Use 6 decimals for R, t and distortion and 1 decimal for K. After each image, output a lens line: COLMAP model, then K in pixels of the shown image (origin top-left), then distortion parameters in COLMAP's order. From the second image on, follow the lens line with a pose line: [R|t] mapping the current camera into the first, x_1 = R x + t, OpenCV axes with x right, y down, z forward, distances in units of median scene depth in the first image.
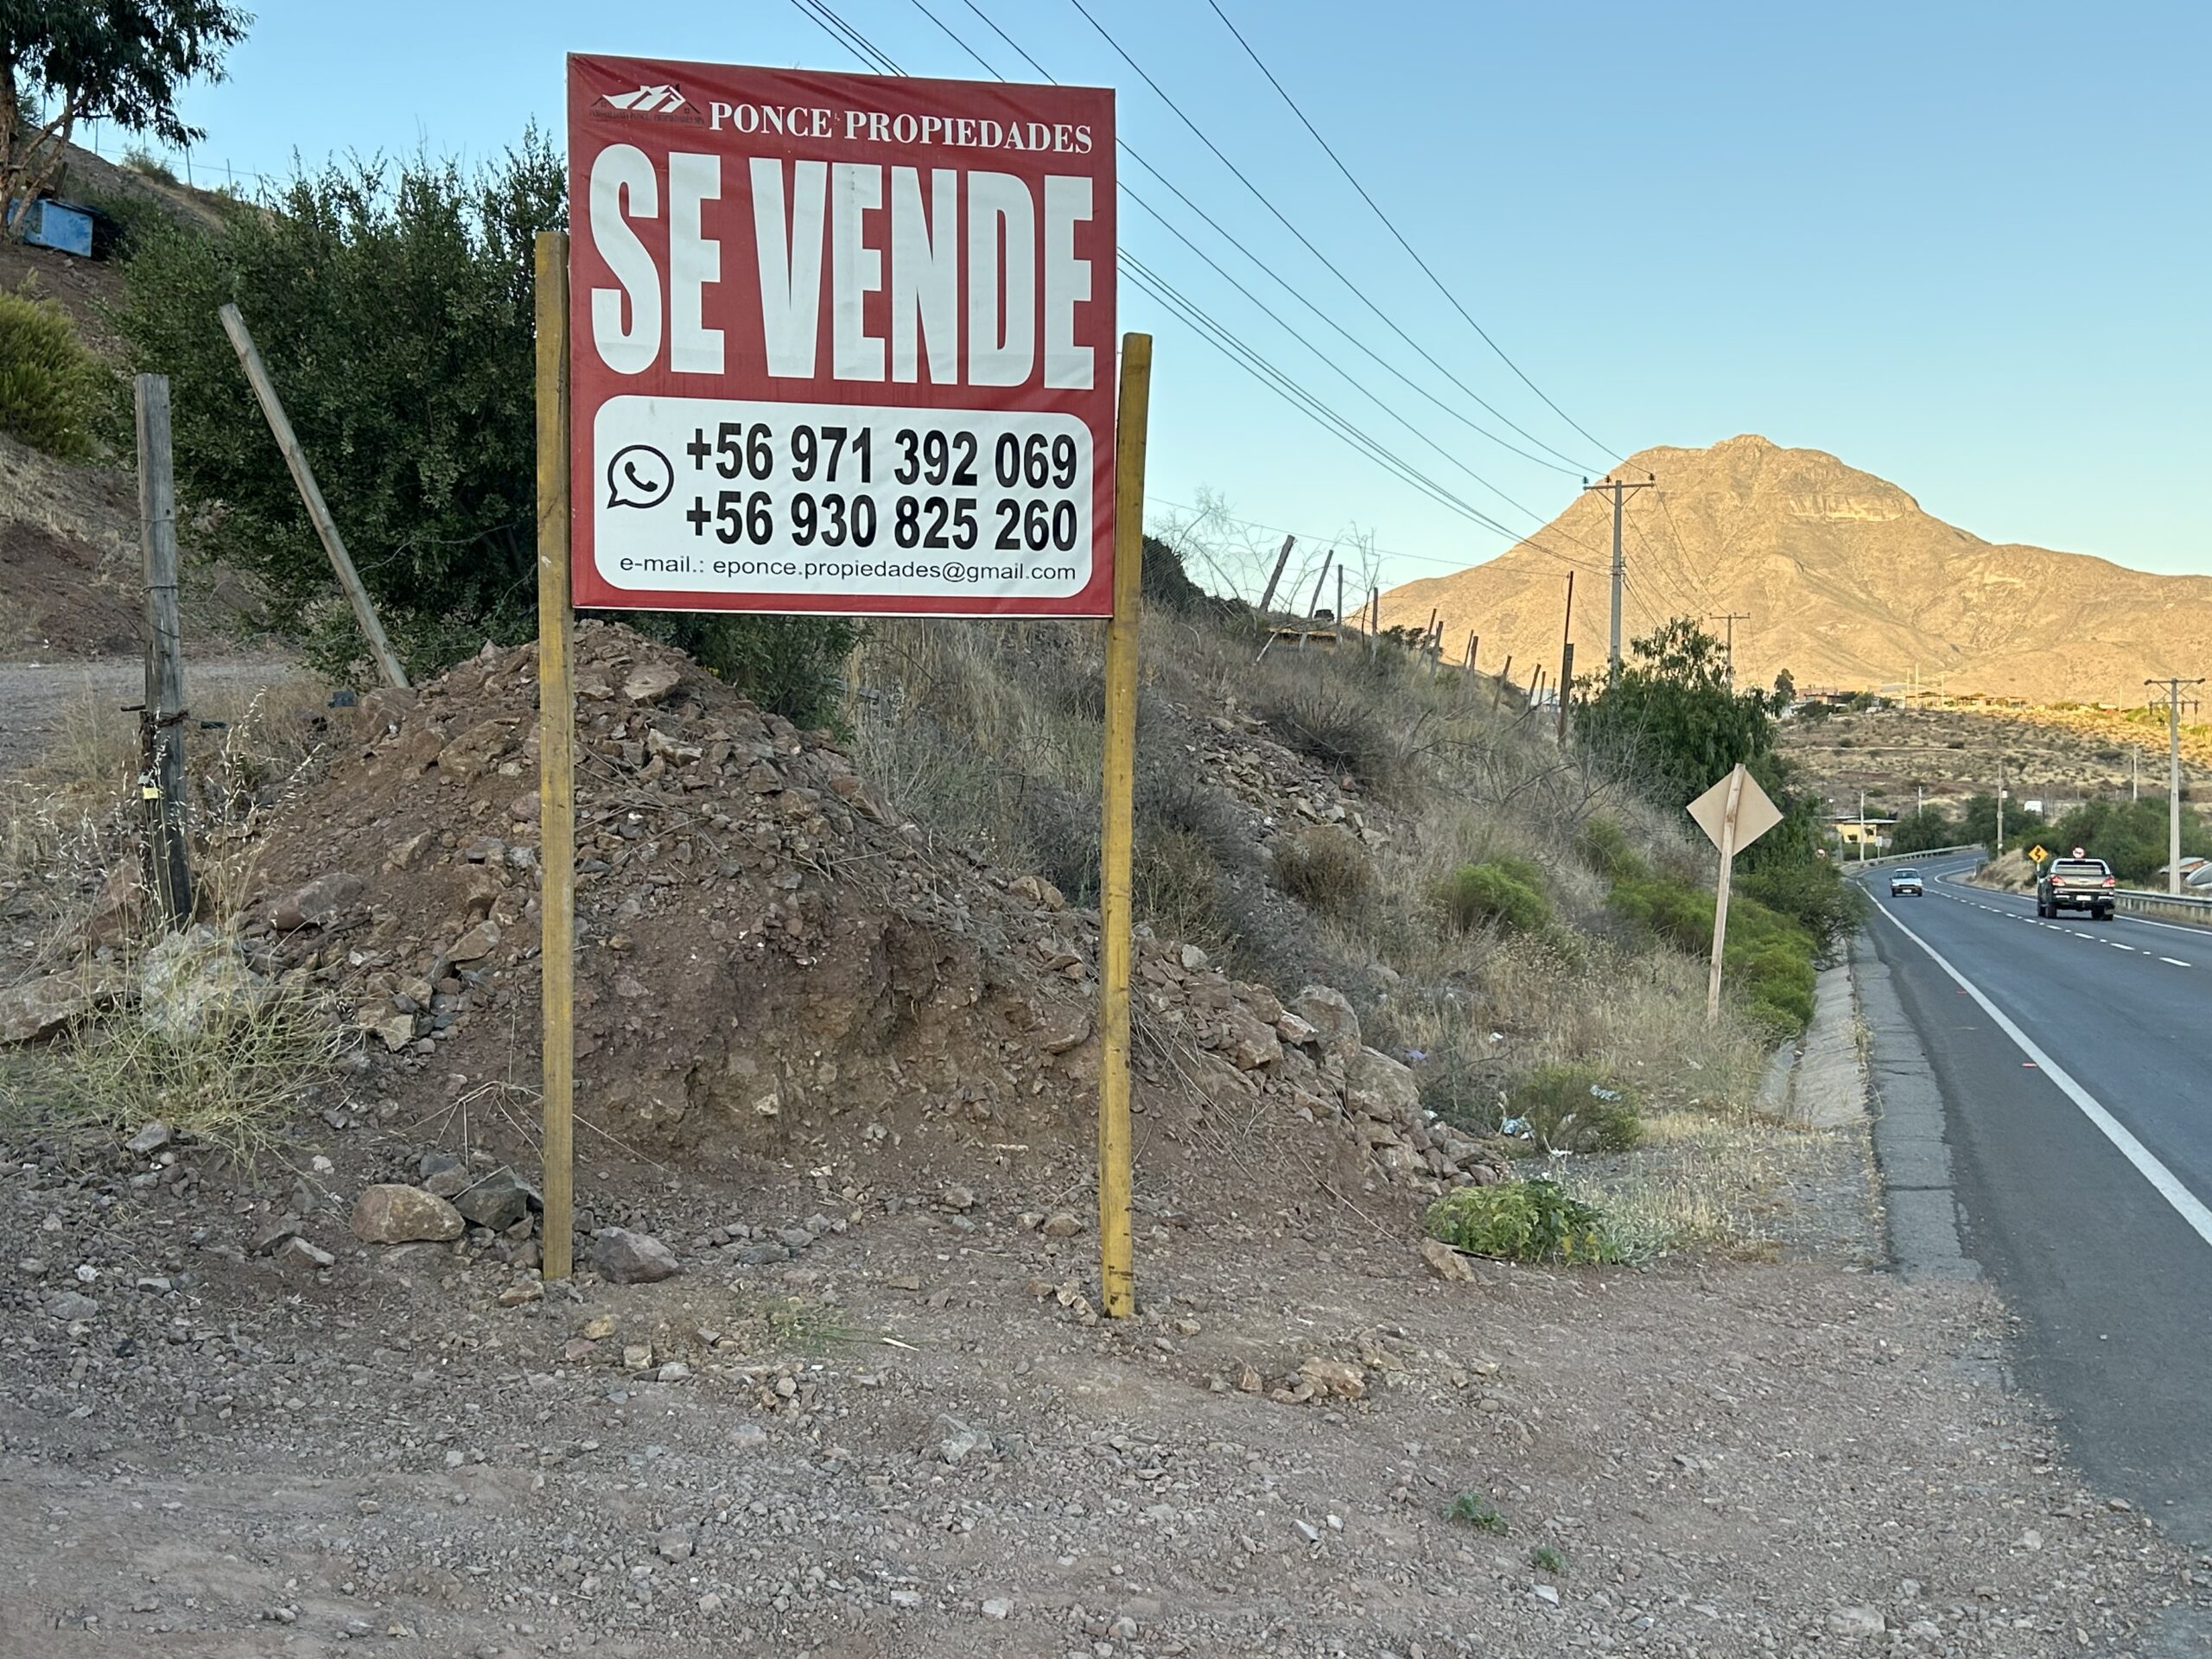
lens RADIAL K [[2636.7, 0, 1106.0], [0, 2636.7, 829.5], [0, 0, 1]] dist [0.249676, -0.718863]
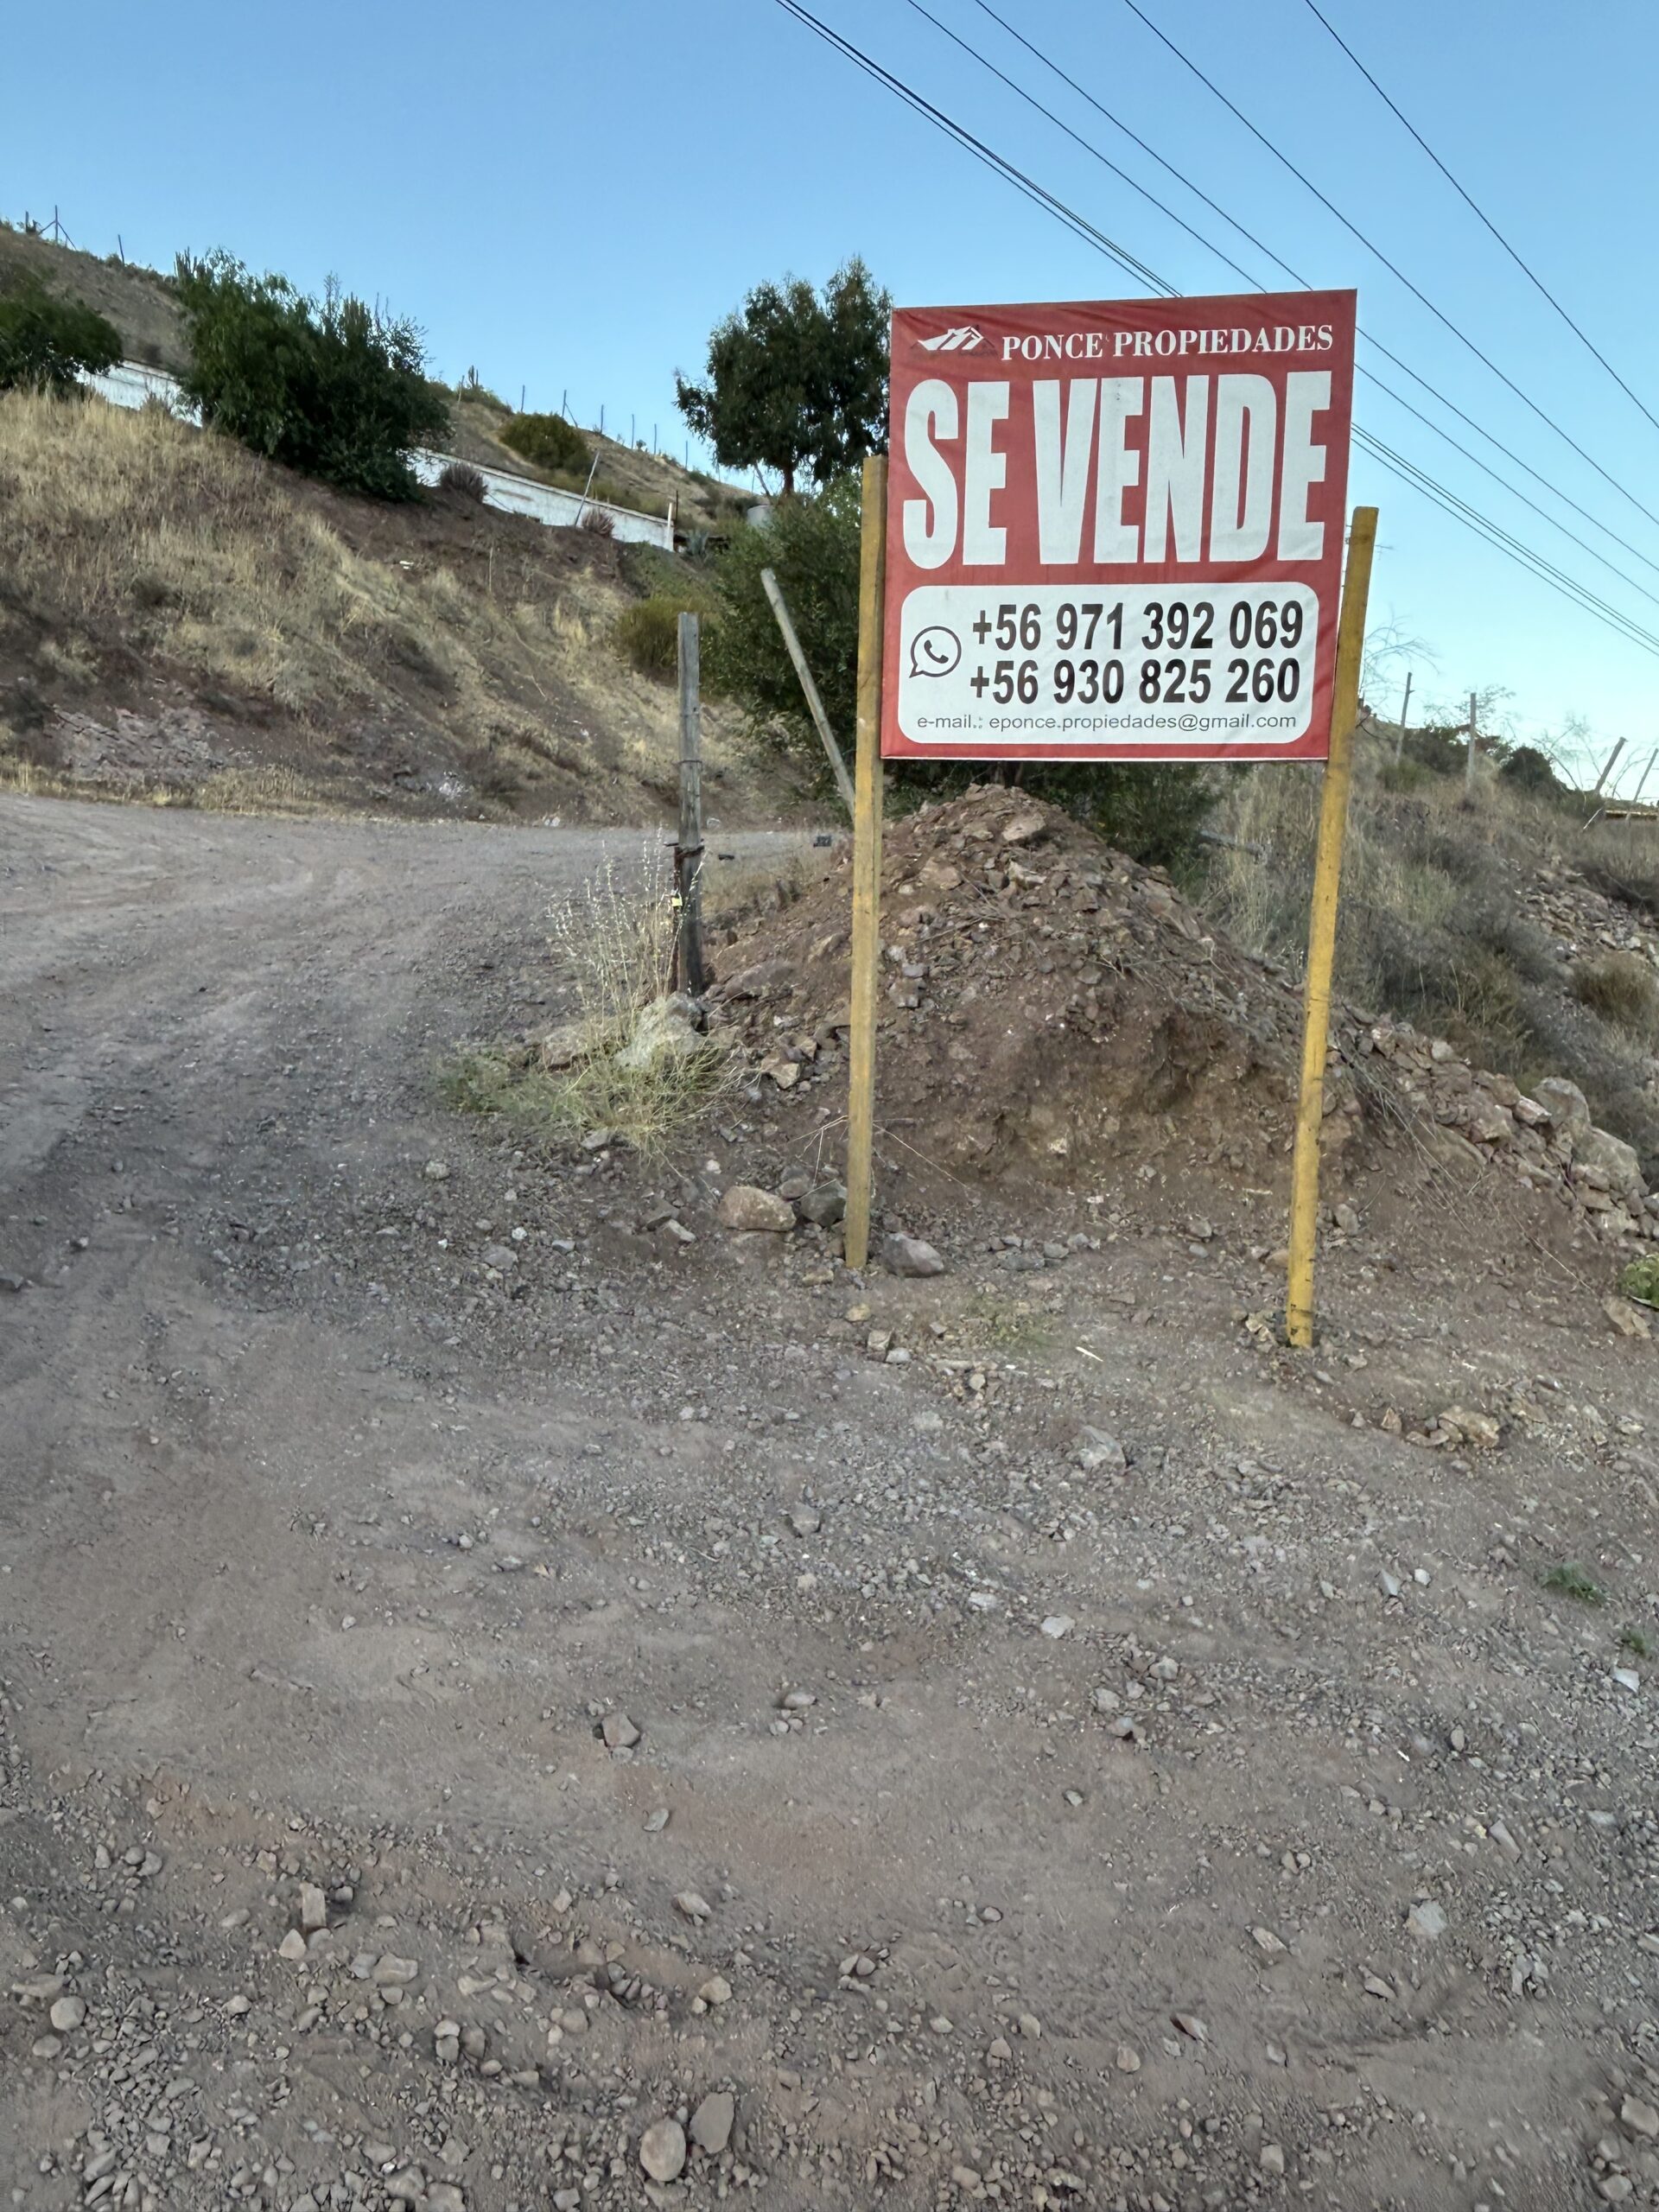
lens RADIAL K [[1601.4, 0, 829.5], [0, 1601.4, 1106.0], [0, 0, 1]] dist [0.038876, -0.062096]
pose [[0.922229, 0.067149, -0.380768, 0.081372], [-0.028607, 0.993955, 0.105998, 0.002473], [0.385583, -0.086862, 0.918575, 0.255739]]
